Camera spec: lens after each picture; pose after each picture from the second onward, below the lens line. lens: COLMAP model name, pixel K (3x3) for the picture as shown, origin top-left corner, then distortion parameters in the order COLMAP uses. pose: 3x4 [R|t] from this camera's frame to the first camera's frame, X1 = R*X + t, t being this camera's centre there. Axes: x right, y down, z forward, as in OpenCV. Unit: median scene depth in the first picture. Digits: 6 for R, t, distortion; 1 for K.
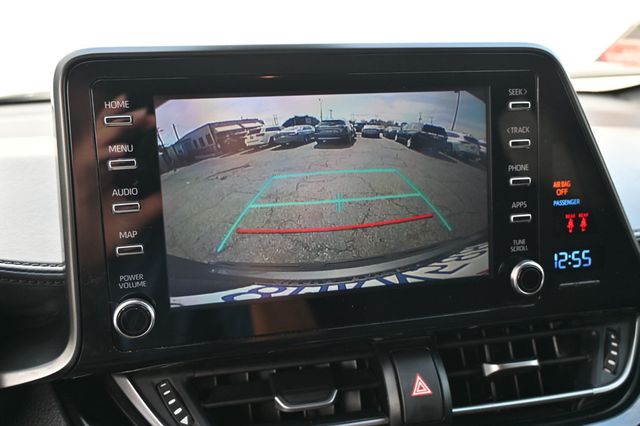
lens RADIAL K [[607.7, 0, 313.3], [0, 607.7, 218.0], [0, 0, 1]] dist [-0.012967, 0.000000]
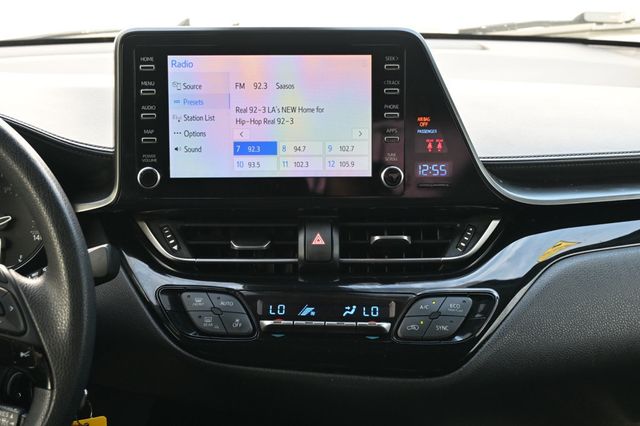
lens RADIAL K [[1036.4, 0, 320.7], [0, 1036.4, 209.4], [0, 0, 1]] dist [-0.031744, 0.000000]
pose [[0.981274, 0.065672, -0.181075, 0.661499], [-0.065289, 0.997834, 0.008082, 0.172073], [0.181214, 0.003892, 0.983436, -1.661982]]
